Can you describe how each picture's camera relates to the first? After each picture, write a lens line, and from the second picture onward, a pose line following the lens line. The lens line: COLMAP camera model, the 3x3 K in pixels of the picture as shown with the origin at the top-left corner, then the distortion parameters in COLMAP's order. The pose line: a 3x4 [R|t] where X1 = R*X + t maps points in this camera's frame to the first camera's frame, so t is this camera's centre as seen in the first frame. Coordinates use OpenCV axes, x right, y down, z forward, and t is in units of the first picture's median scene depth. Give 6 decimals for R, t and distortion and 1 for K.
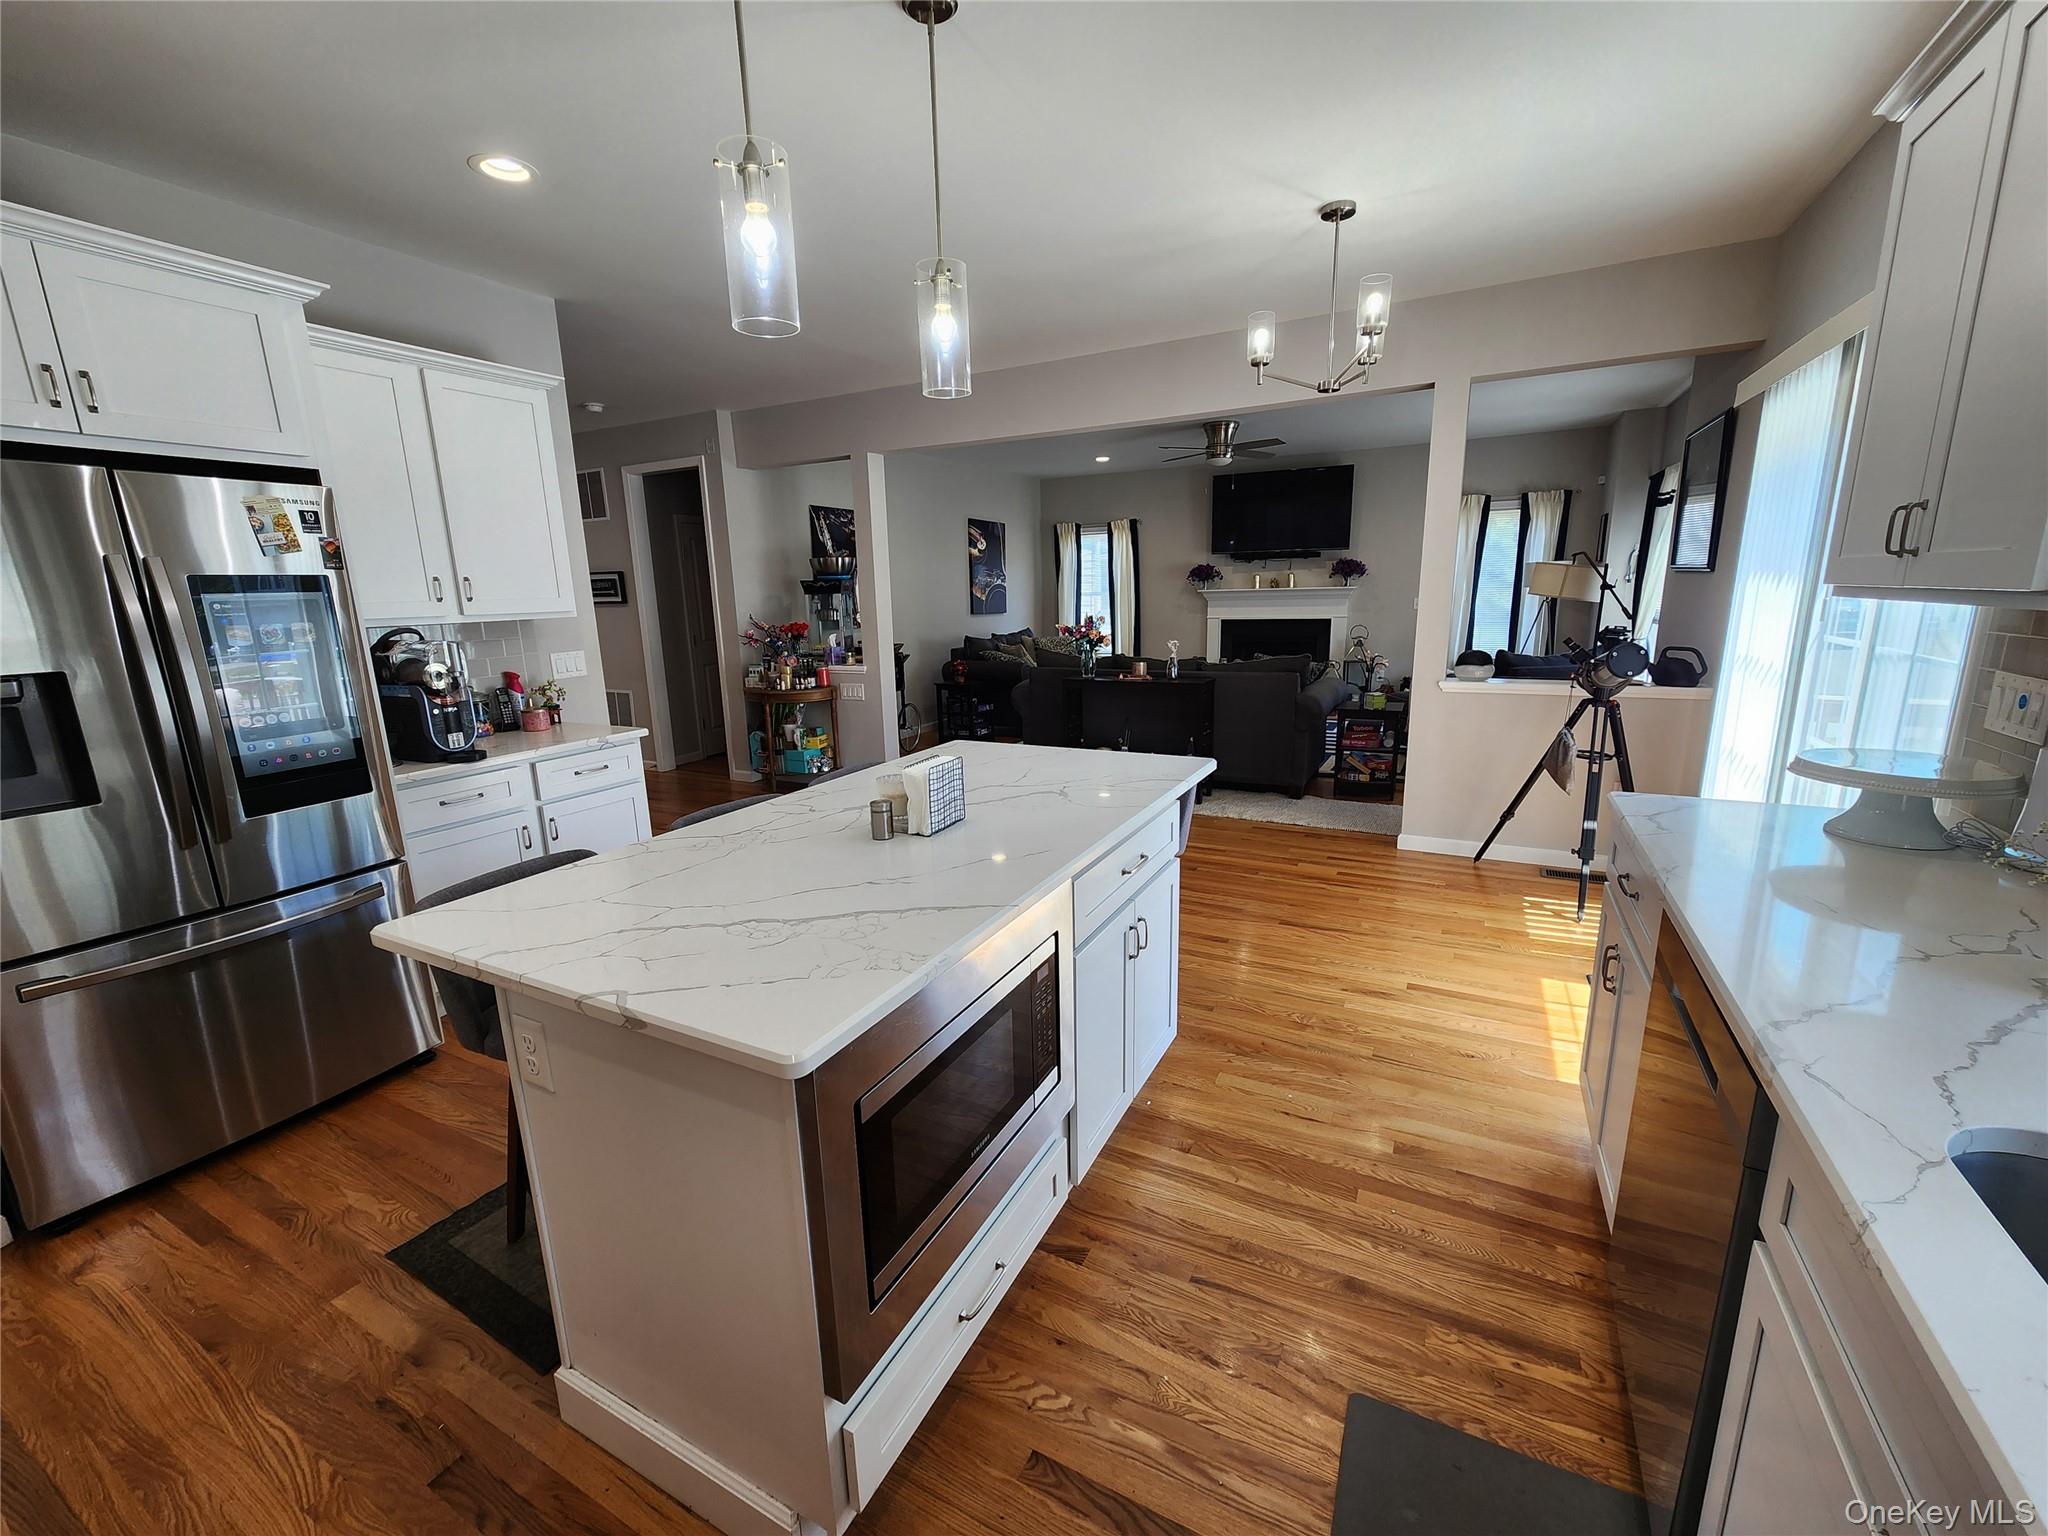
lens RADIAL K [[827.4, 0, 1021.2], [0, 827.4, 774.4], [0, 0, 1]] dist [-0.003675, 0.000435]
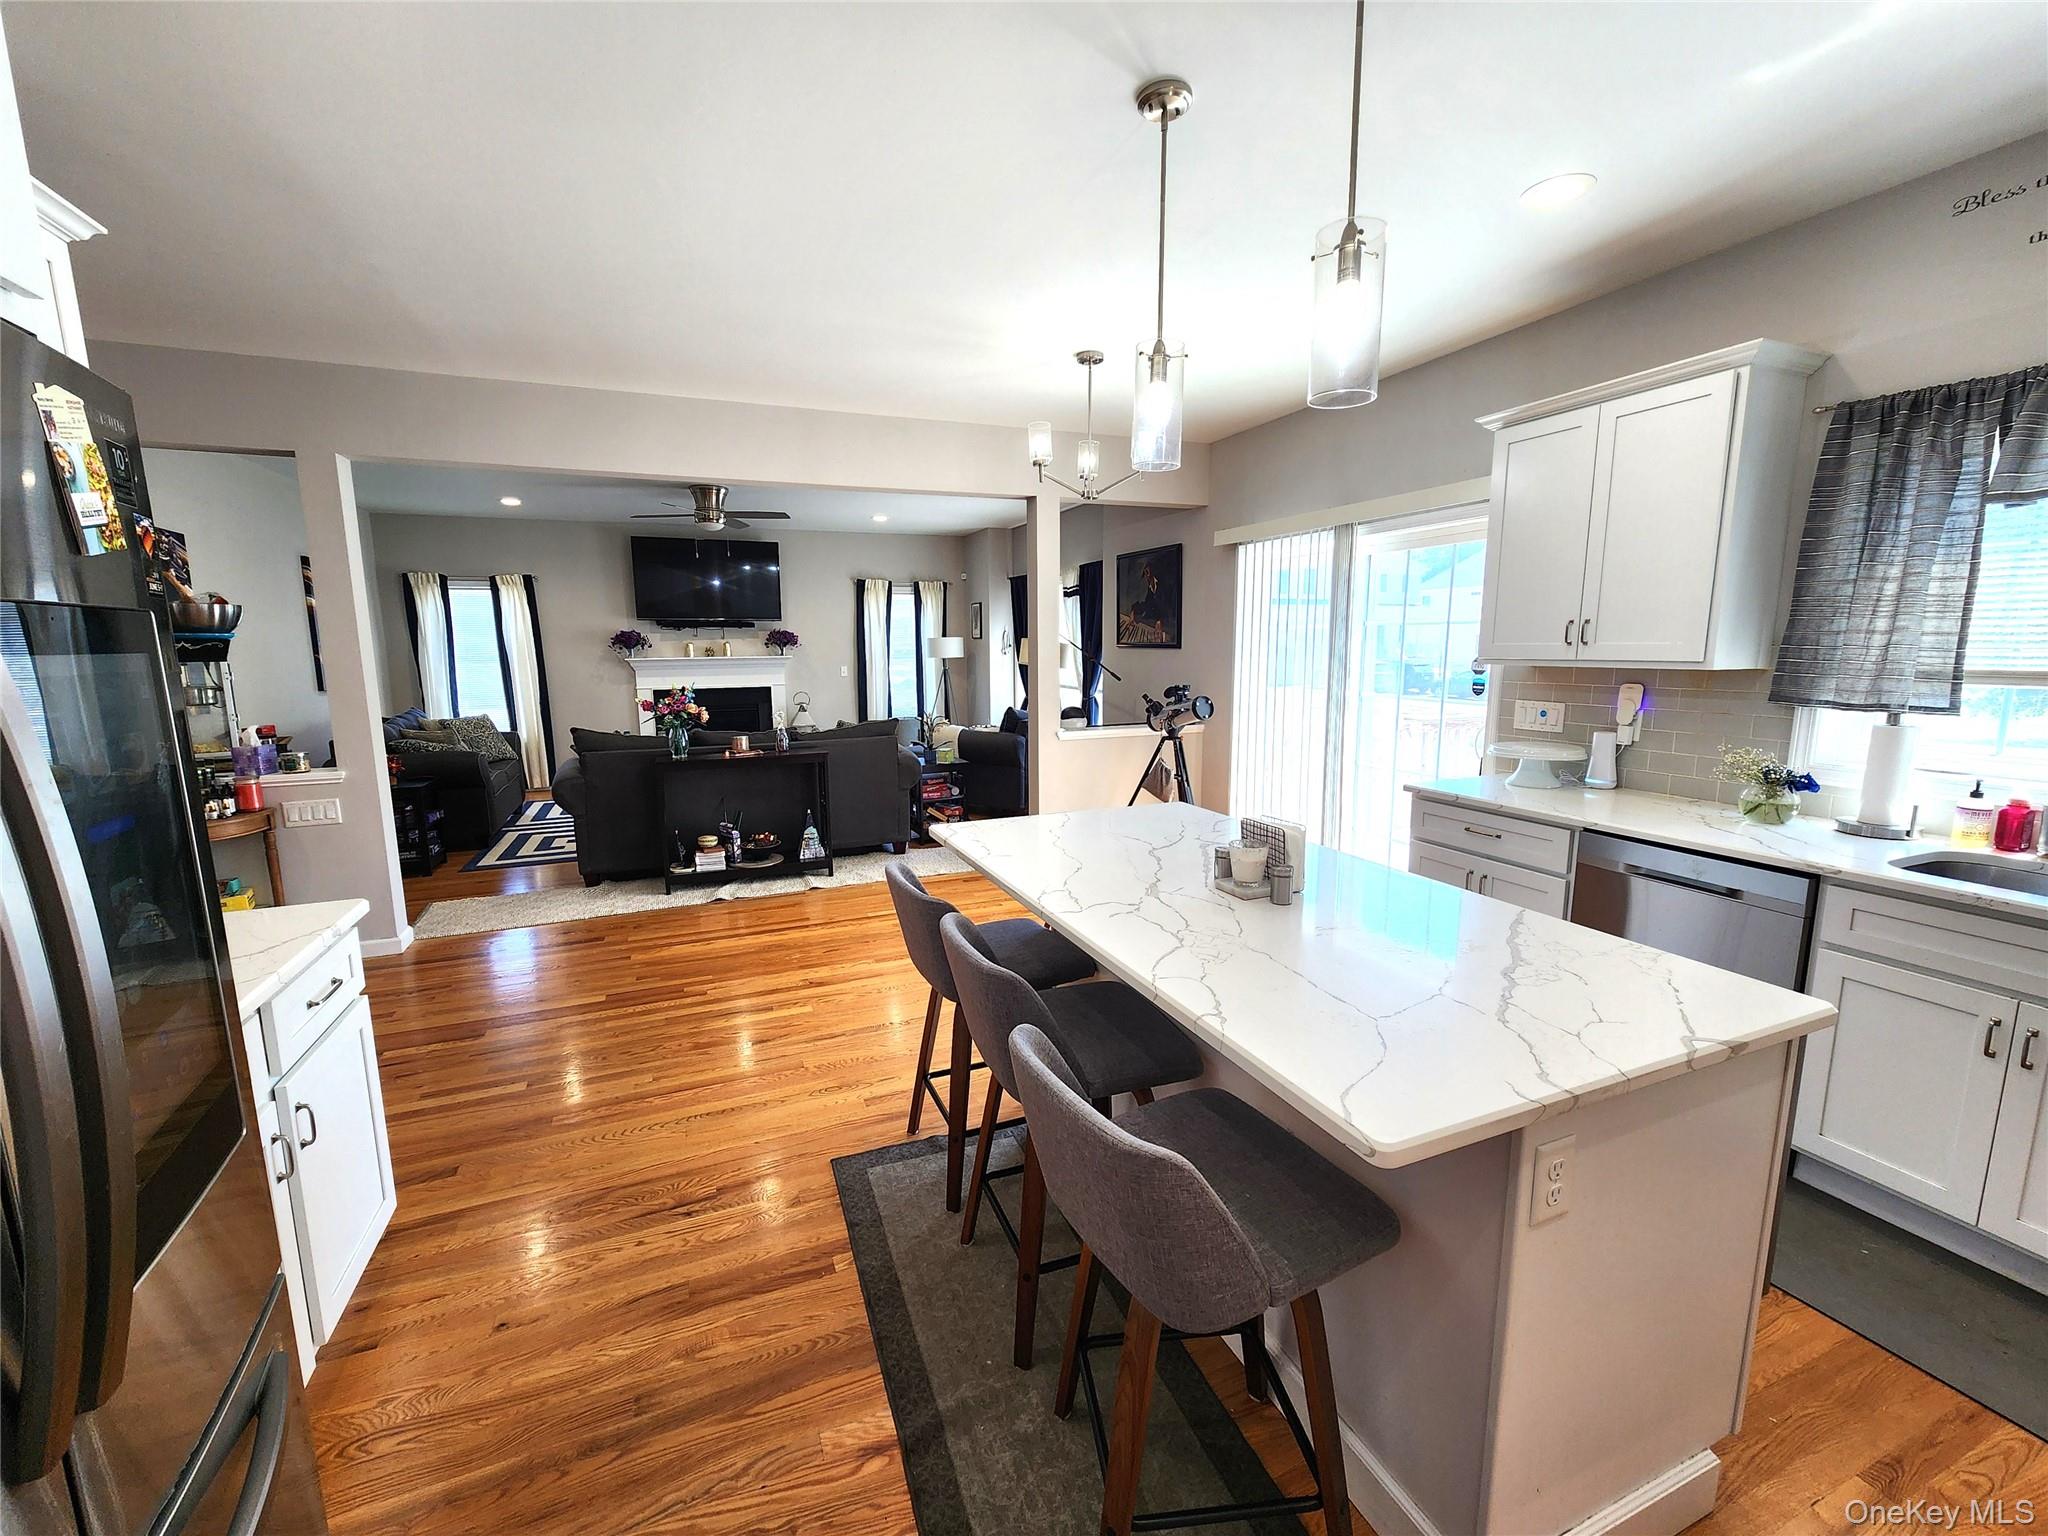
lens RADIAL K [[827.4, 0, 1019.9], [0, 827.4, 766.5], [0, 0, 1]] dist [-0.003675, 0.000435]
pose [[0.636990, -0.094086, 0.765109, -0.252909], [0.162750, 0.986566, -0.014179, -0.027714], [-0.753496, 0.133553, 0.643745, 0.130460]]
